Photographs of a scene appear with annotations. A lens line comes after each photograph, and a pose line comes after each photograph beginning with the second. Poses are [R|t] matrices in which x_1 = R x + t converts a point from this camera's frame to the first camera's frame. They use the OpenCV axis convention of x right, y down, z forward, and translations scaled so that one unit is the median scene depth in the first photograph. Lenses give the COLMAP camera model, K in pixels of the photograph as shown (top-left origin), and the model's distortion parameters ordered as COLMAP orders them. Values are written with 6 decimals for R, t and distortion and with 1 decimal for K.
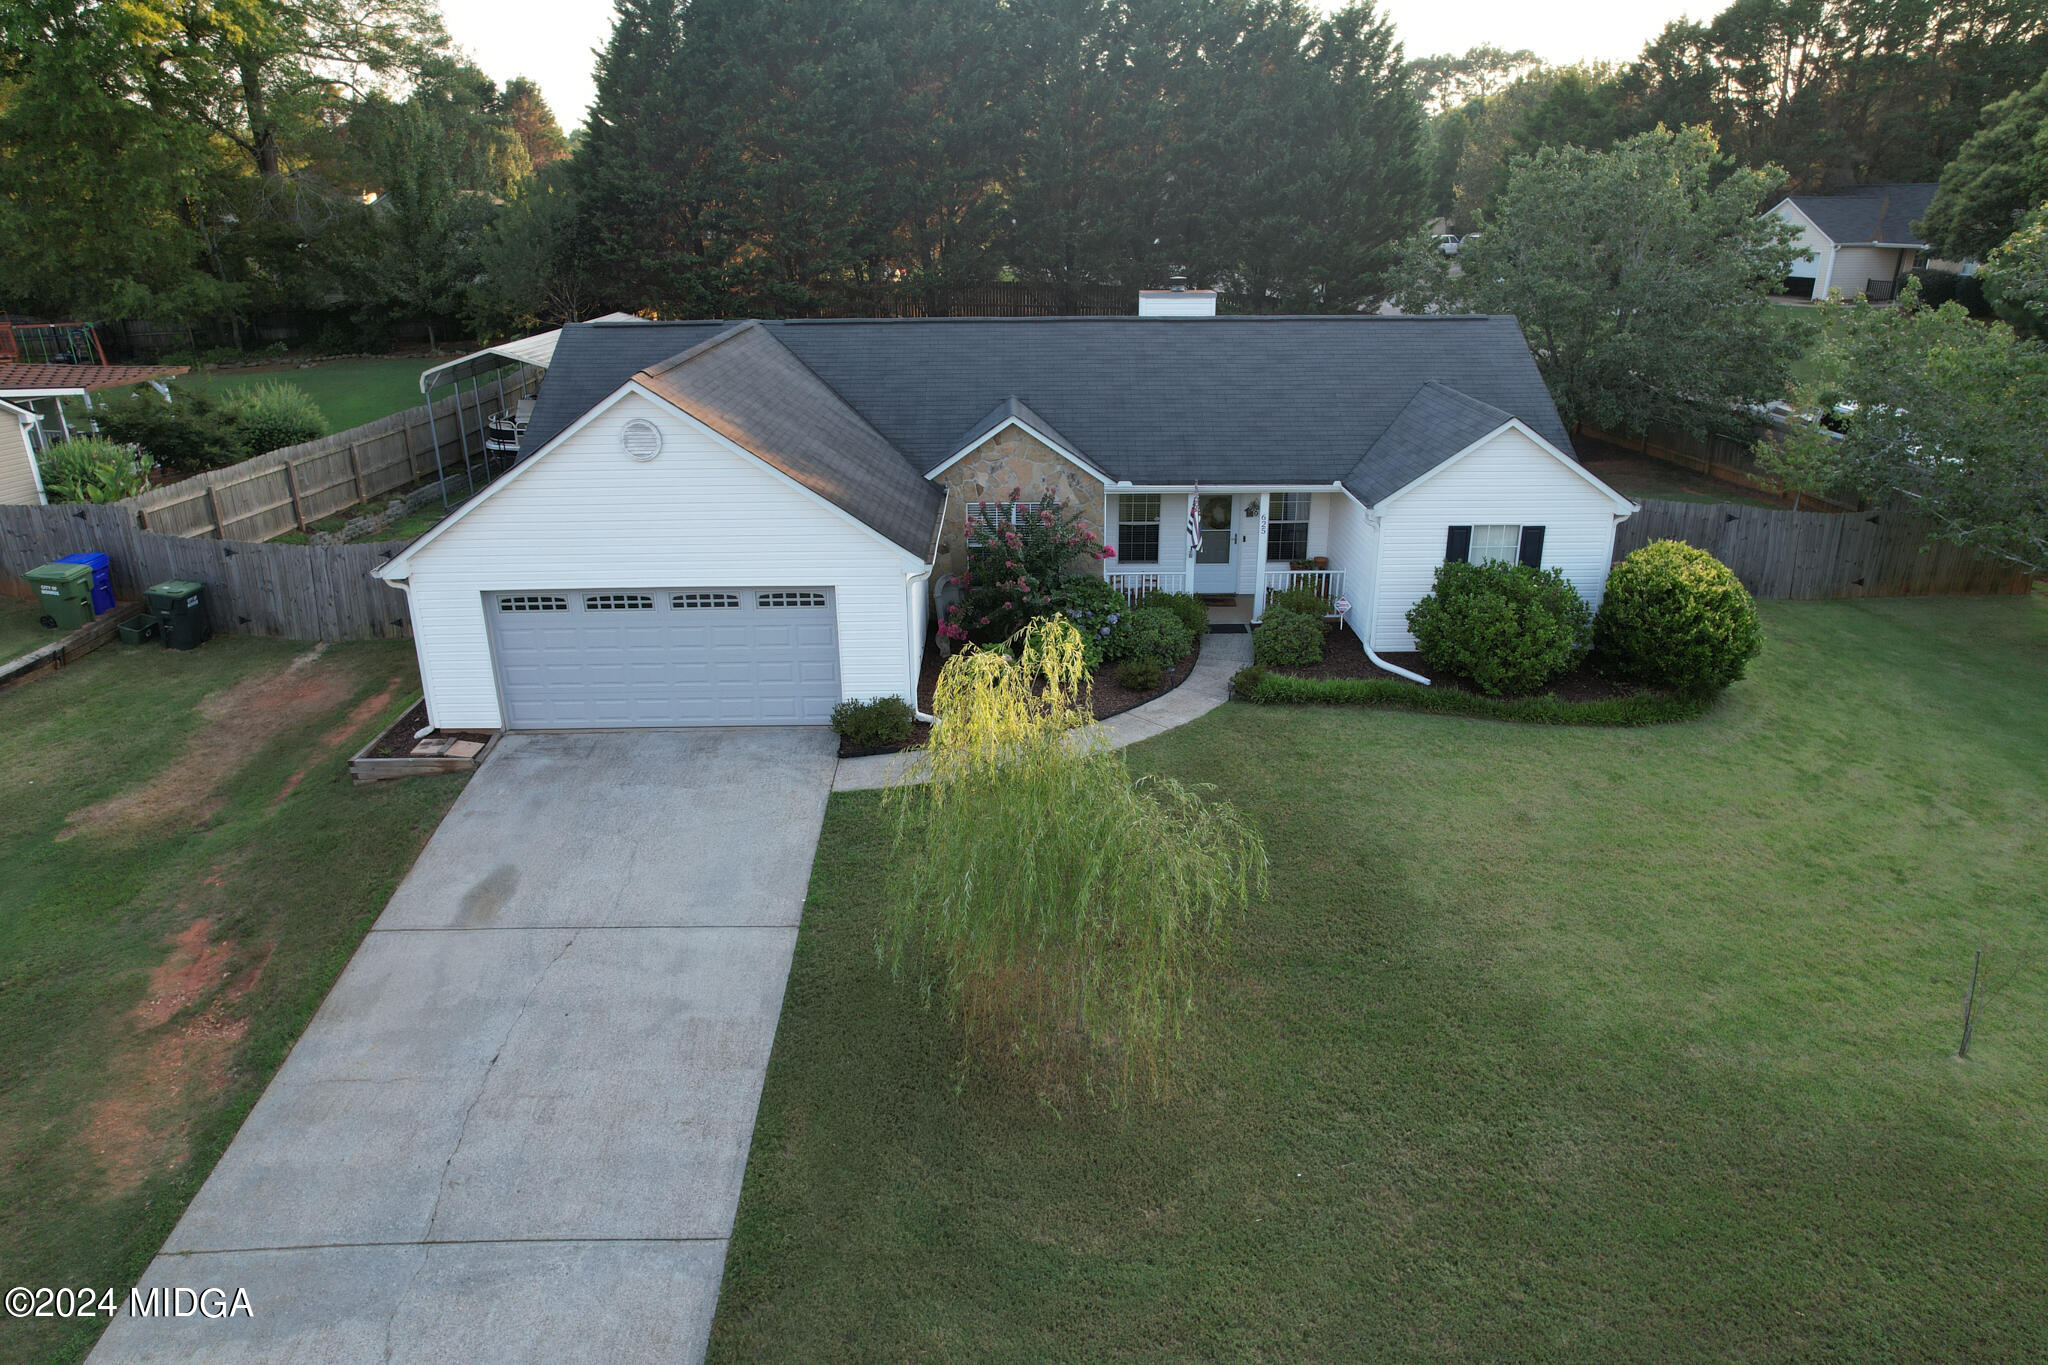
lens RADIAL K [[1299.9, 0, 1034.5], [0, 1299.9, 681.2], [0, 0, 1]] dist [-0.079593, 0.072424]
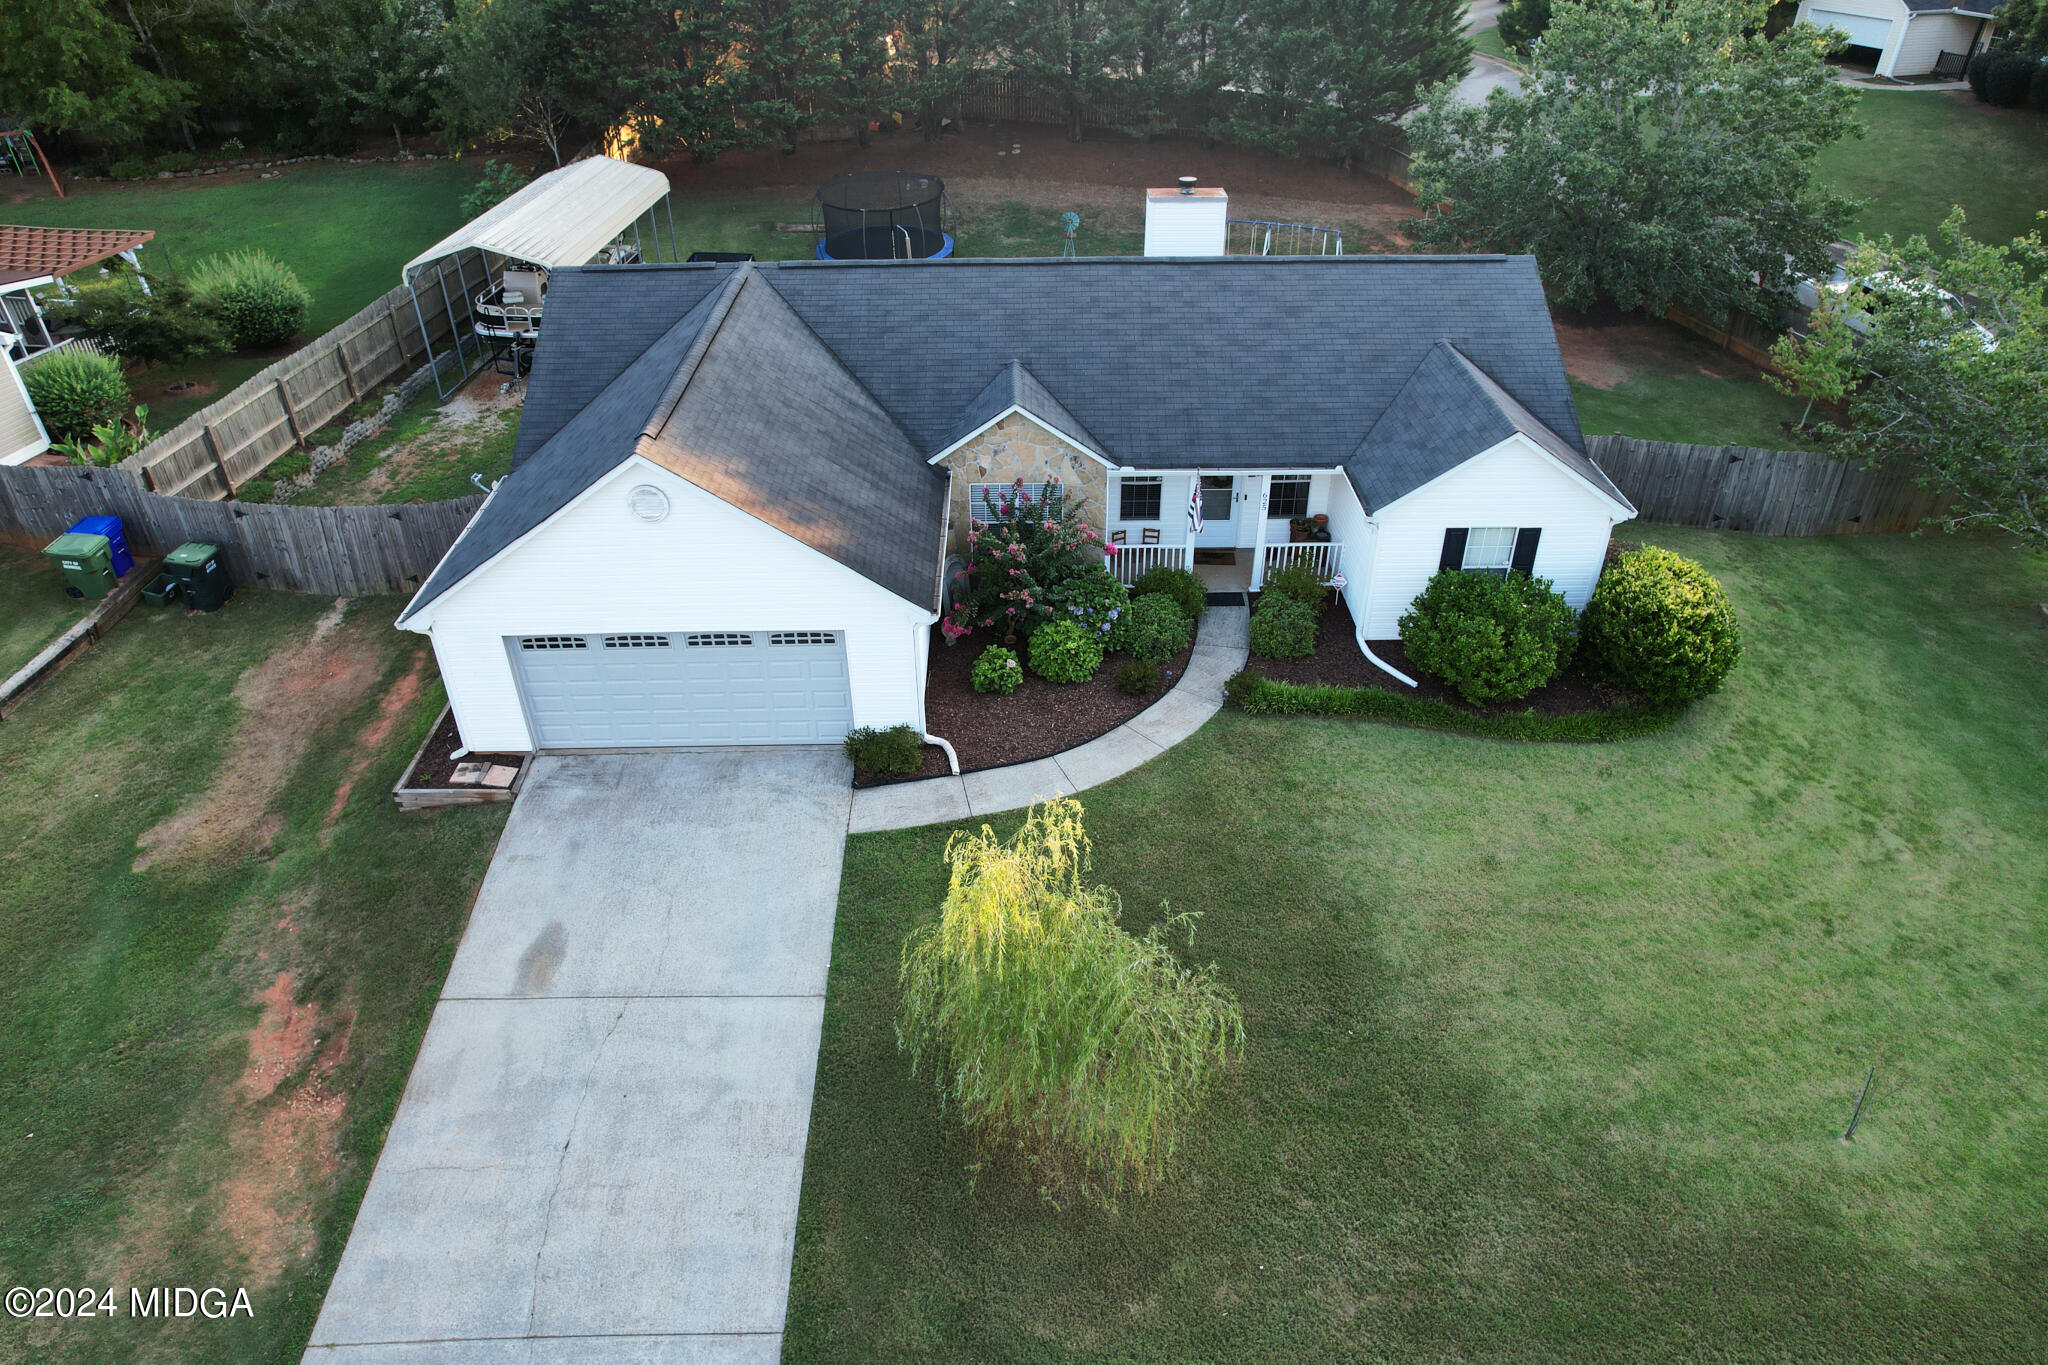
lens RADIAL K [[1299.9, 0, 1034.5], [0, 1299.9, 681.2], [0, 0, 1]] dist [-0.079593, 0.072424]
pose [[0.999999, 0.001103, -0.001092, -0.001183], [-0.000829, 0.974218, 0.225608, -0.269582], [0.001312, -0.225607, 0.974217, -0.016862]]
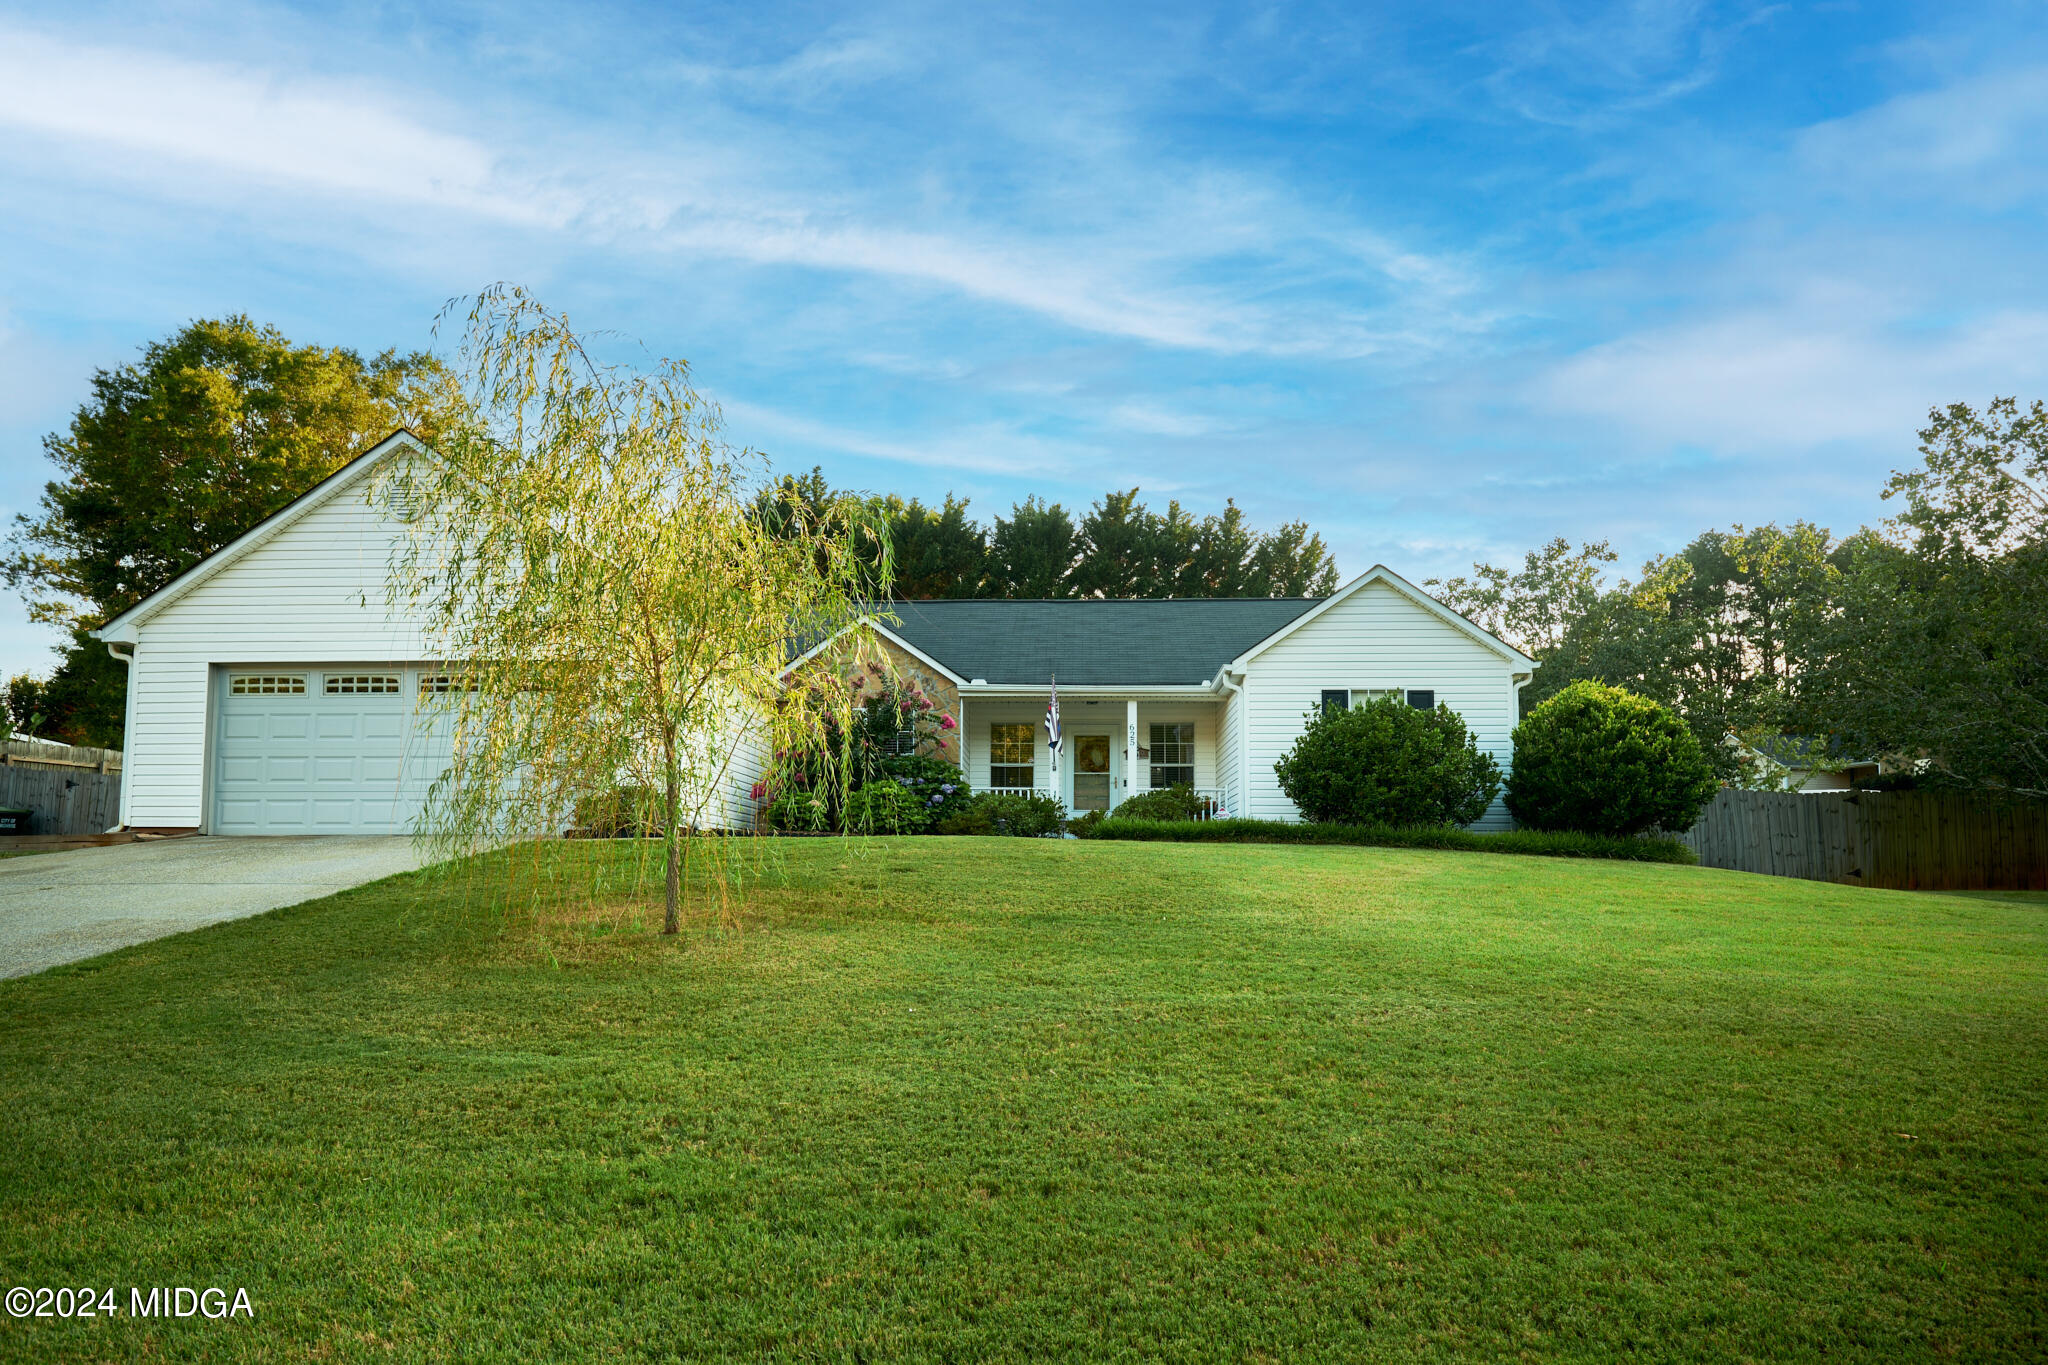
lens RADIAL K [[1148.4, 0, 1017.3], [0, 1148.4, 803.3], [0, 0, 1]] dist [0.022705, -0.014408]
pose [[0.997798, 0.005347, -0.066106, 0.189366], [-0.032247, 0.910108, -0.413114, 0.337931], [0.057955, 0.414336, 0.908277, 0.338143]]
